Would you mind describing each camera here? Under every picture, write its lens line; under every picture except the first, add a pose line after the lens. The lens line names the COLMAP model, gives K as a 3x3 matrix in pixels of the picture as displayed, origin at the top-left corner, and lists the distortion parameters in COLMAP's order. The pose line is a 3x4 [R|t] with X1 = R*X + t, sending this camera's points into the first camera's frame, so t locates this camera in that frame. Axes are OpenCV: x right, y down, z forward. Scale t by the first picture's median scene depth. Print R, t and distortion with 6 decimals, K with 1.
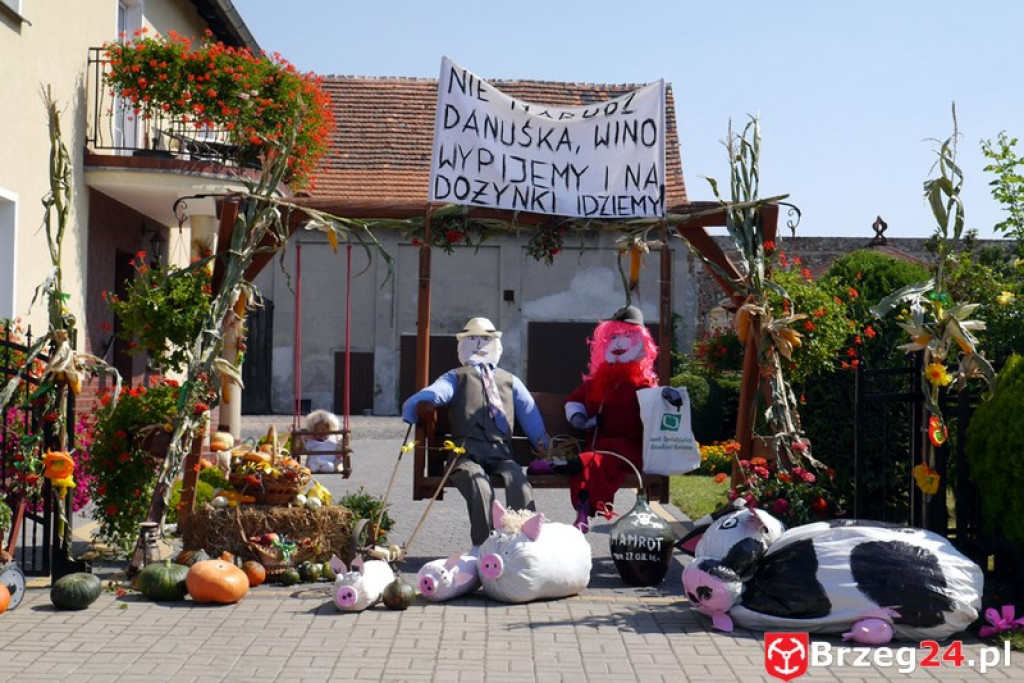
lens RADIAL K [[1439.1, 0, 512.0], [0, 1439.1, 341.5], [0, 0, 1]] dist [-0.203057, 1.784744]
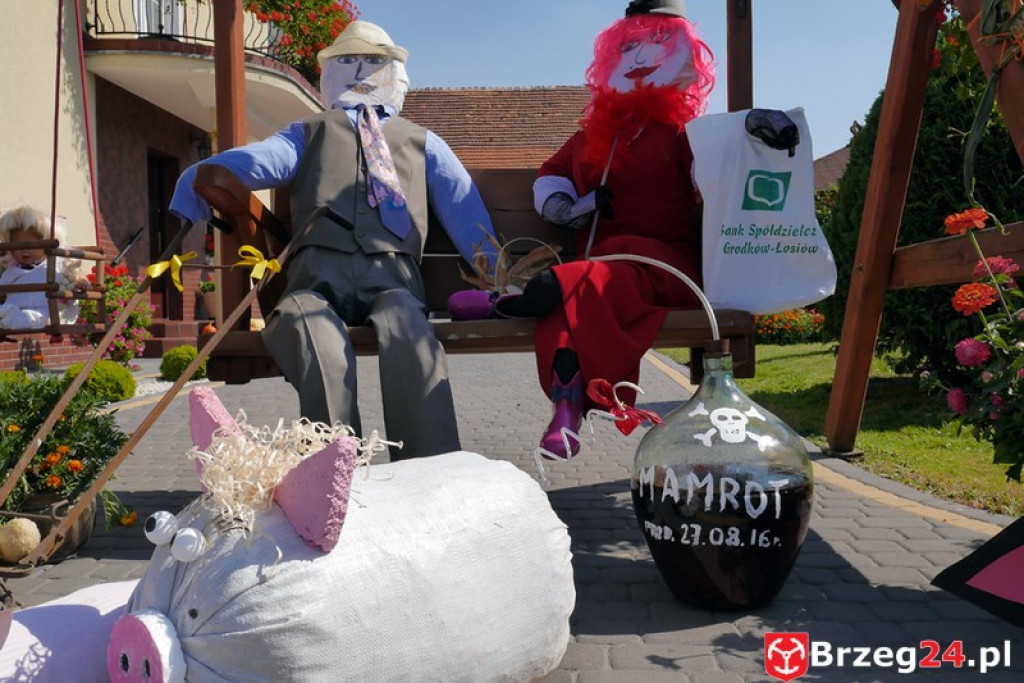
lens RADIAL K [[944.9, 0, 512.0], [0, 944.9, 341.5], [0, 0, 1]] dist [-0.053441, 0.008112]
pose [[0.998294, -0.028219, -0.051124, 0.048113], [0.031976, 0.996729, 0.074223, 0.079390], [0.048862, -0.075731, 0.995930, 0.723059]]
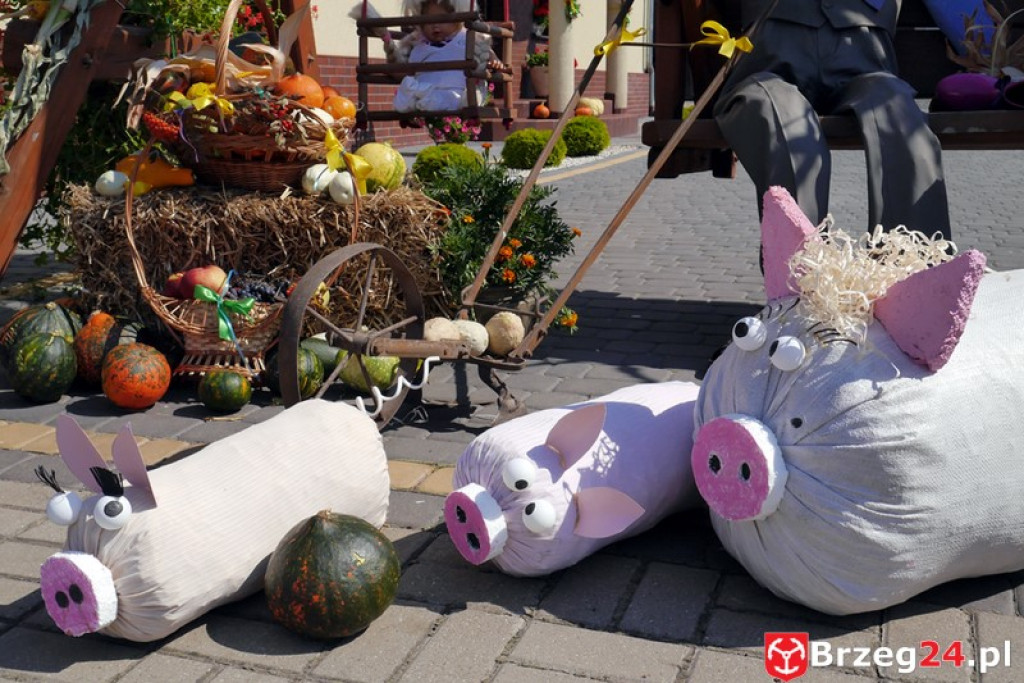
lens RADIAL K [[1086.9, 0, 512.0], [0, 1086.9, 341.5], [0, 0, 1]] dist [0.001718, -0.025827]
pose [[0.934990, 0.057281, -0.350018, 0.011524], [0.037124, 0.965645, 0.257198, 0.075097], [0.352726, -0.253472, 0.900742, 0.703306]]
